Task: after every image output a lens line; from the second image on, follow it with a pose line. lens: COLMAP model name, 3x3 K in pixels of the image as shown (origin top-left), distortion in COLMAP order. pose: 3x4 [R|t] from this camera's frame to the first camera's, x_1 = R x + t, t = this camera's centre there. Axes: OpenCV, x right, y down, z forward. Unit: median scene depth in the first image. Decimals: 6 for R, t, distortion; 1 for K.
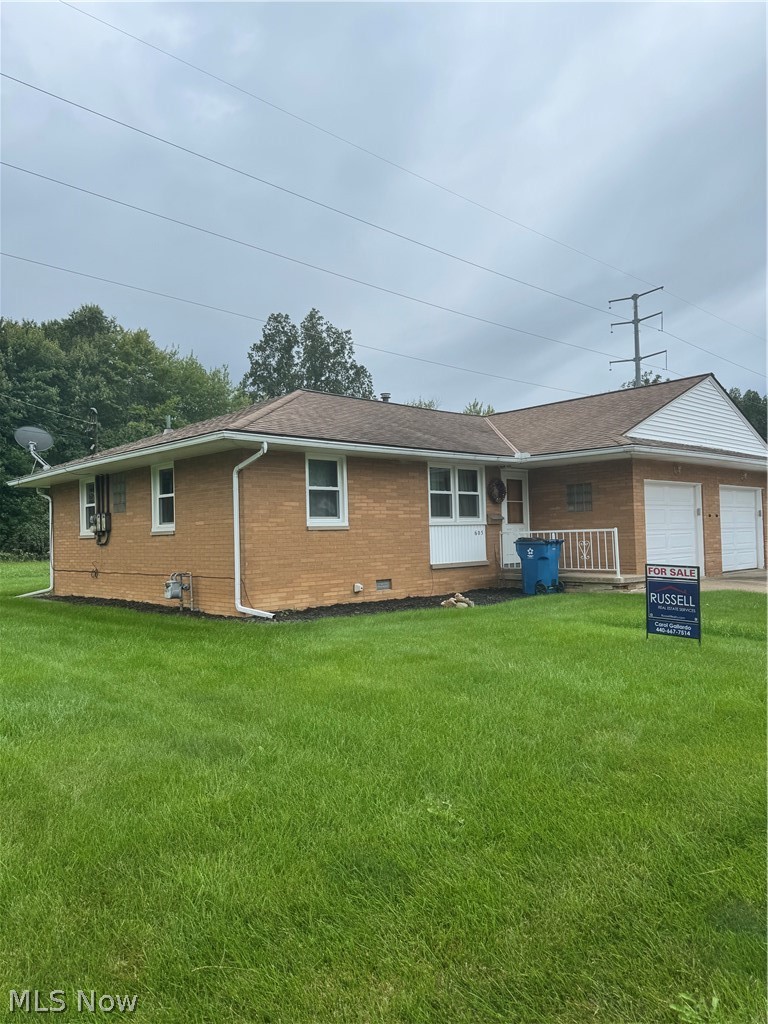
lens RADIAL K [[724.0, 0, 384.0], [0, 724.0, 512.0], [0, 0, 1]] dist [0.061326, -0.001186]
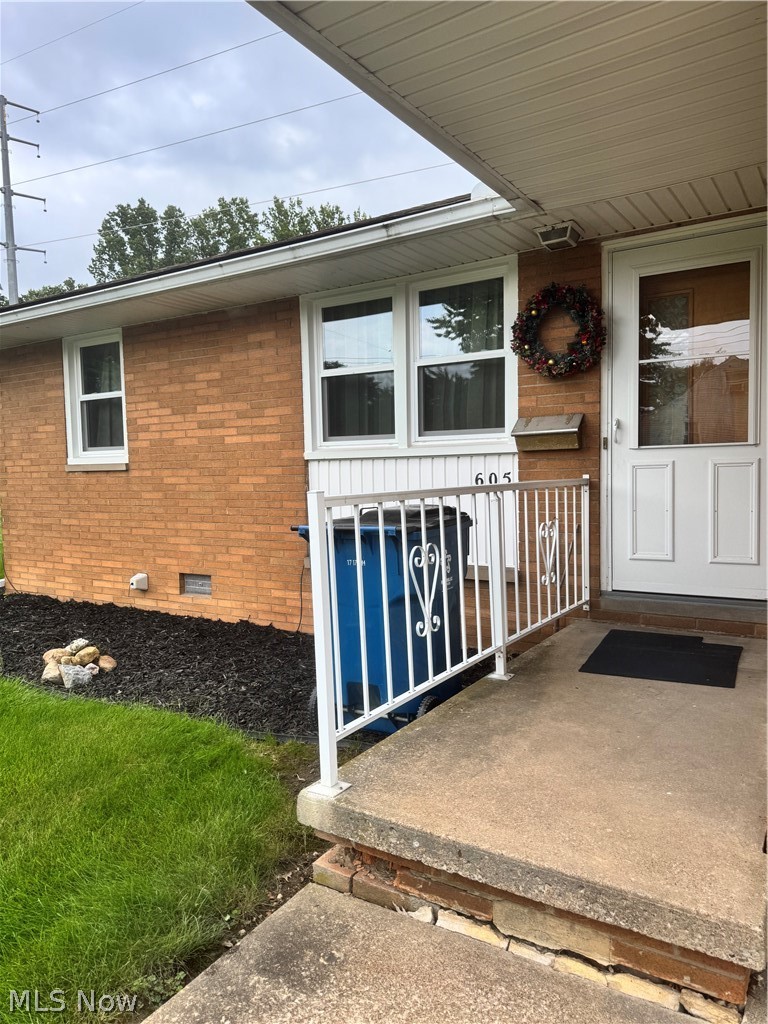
lens RADIAL K [[724.0, 0, 384.0], [0, 724.0, 512.0], [0, 0, 1]] dist [0.061326, -0.001186]
pose [[0.244109, 0.082104, -0.966266, 0.507069], [0.047196, 0.994223, 0.096402, 0.011647], [0.968599, -0.069137, 0.238824, 1.036013]]
